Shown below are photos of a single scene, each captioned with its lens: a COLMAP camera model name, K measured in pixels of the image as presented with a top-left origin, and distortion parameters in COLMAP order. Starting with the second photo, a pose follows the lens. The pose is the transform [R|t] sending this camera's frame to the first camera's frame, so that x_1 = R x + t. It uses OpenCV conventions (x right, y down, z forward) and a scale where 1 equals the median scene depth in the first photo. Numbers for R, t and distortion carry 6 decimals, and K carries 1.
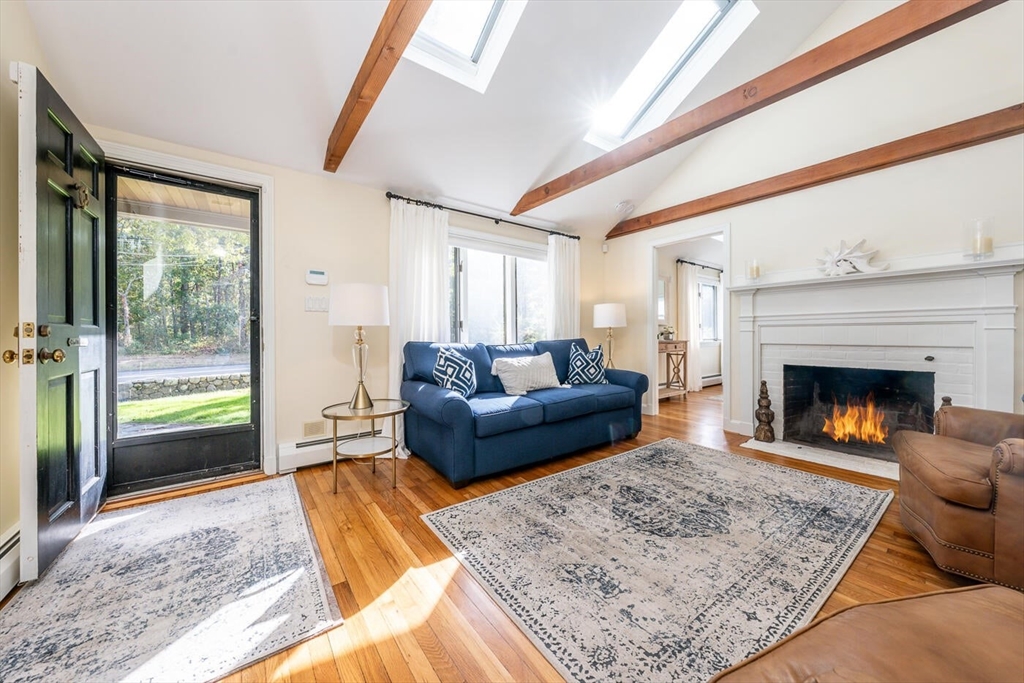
lens RADIAL K [[364.7, 0, 512.2], [0, 364.7, 333.3], [0, 0, 1]] dist [-0.000280, -0.000035]
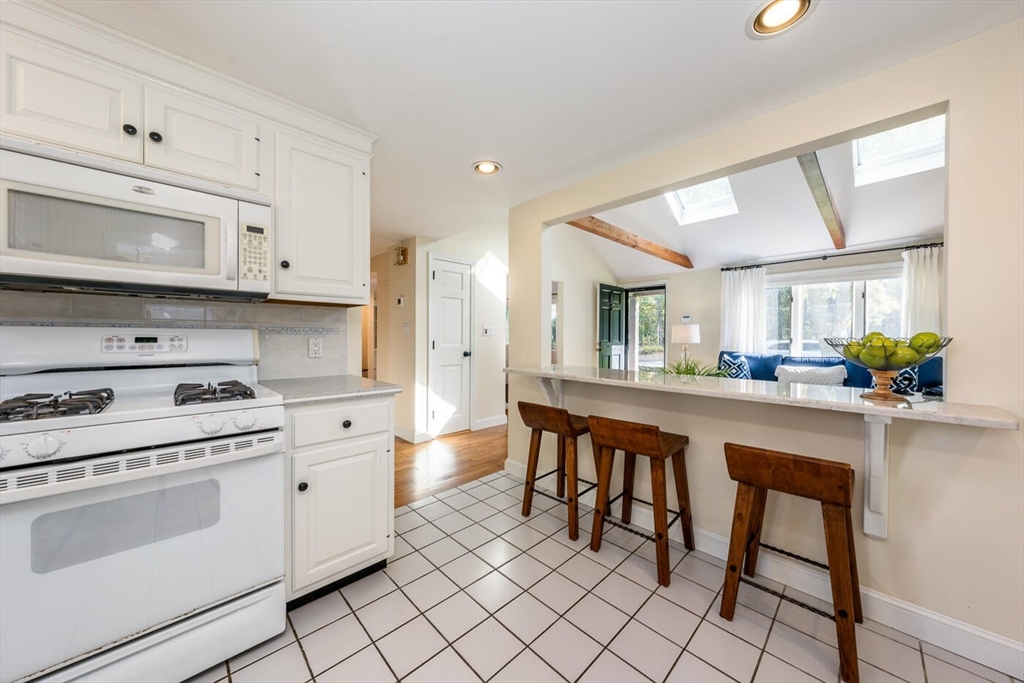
lens RADIAL K [[353.7, 0, 512.9], [0, 353.7, 339.5], [0, 0, 1]] dist [-0.001085, -0.000167]
pose [[0.128333, 0.011060, -0.991670, 1.867893], [-0.003655, 0.999936, 0.010679, -0.070272], [0.991724, 0.002254, 0.128365, -0.378091]]
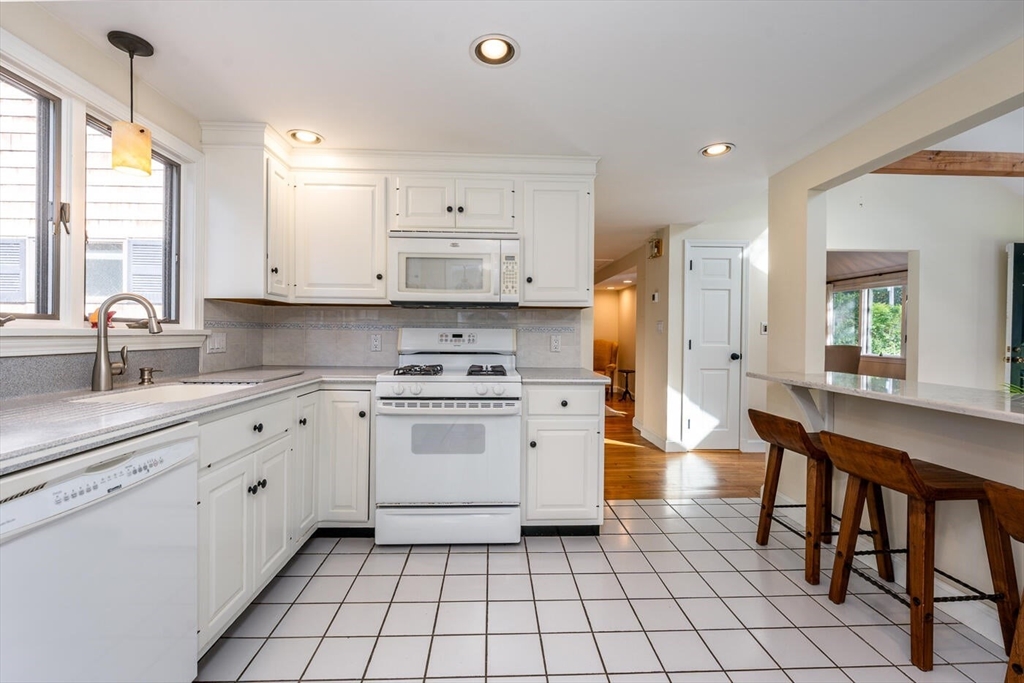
lens RADIAL K [[435.4, 0, 512.0], [0, 435.4, 341.5], [0, 0, 1]] dist [0.027558, -0.000005]
pose [[-0.553978, 0.012827, -0.832433, 2.139910], [-0.005930, 0.999795, 0.019353, -0.069119], [0.832510, 0.015657, -0.553788, -0.090572]]
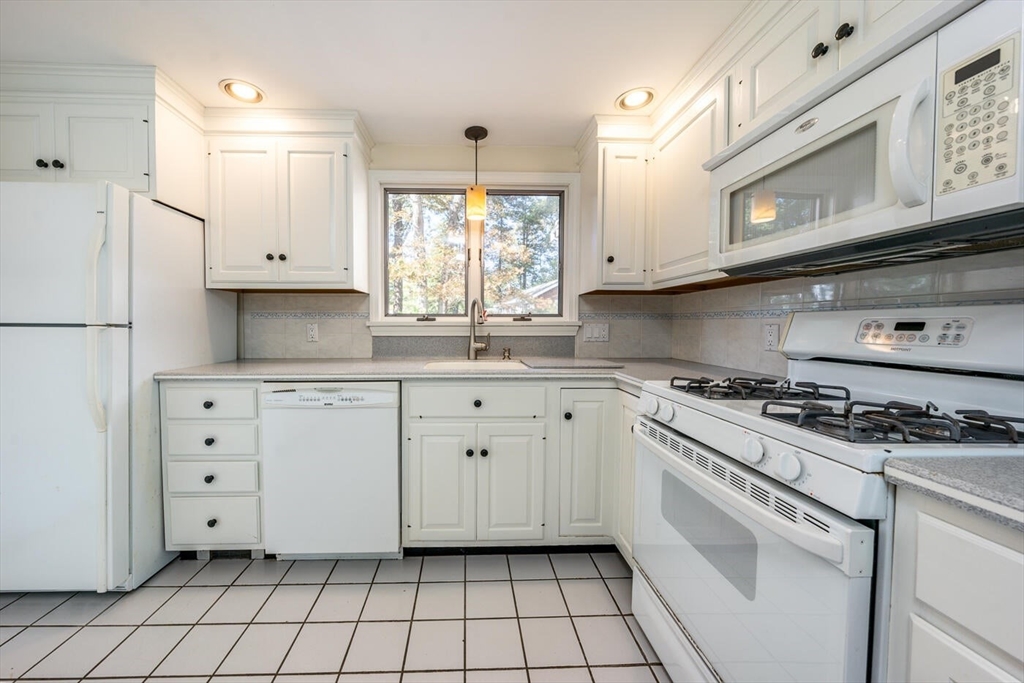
lens RADIAL K [[362.0, 0, 470.6], [0, 362.0, 338.8], [0, 0, 1]] dist [-0.006842, -0.000198]
pose [[-0.818477, -0.019885, 0.574195, 1.227129], [0.001084, 0.999346, 0.036152, -0.059745], [-0.574538, 0.030212, -0.817920, -0.291048]]
